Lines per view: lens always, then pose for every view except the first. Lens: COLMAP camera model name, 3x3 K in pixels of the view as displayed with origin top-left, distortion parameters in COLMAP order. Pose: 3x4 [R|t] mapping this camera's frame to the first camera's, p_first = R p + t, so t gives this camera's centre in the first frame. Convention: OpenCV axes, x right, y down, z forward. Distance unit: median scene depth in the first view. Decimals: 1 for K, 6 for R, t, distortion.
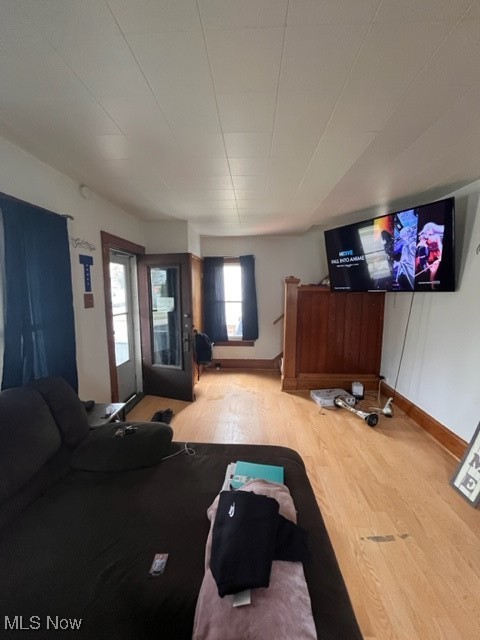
lens RADIAL K [[256.3, 0, 238.4], [0, 256.3, 320.5], [0, 0, 1]] dist [-0.006650, -0.000079]
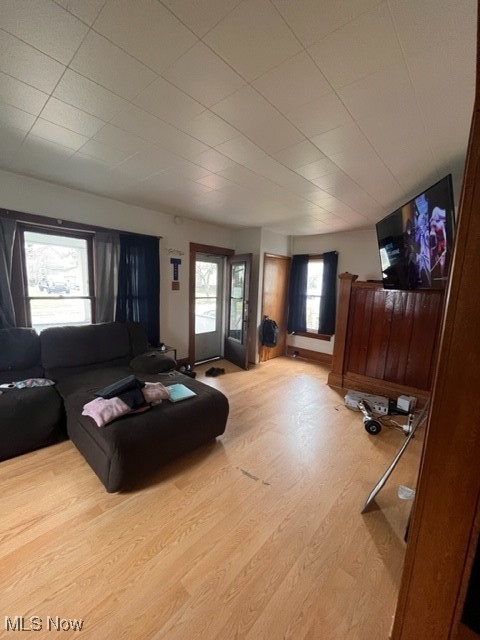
lens RADIAL K [[256.3, 0, 240.3], [0, 256.3, 320.7], [0, 0, 1]] dist [-0.006650, -0.000079]
pose [[0.779232, 0.119214, -0.615293, 0.601530], [-0.112157, 0.992420, 0.050243, 0.012867], [0.616619, 0.029859, 0.786695, -0.030650]]
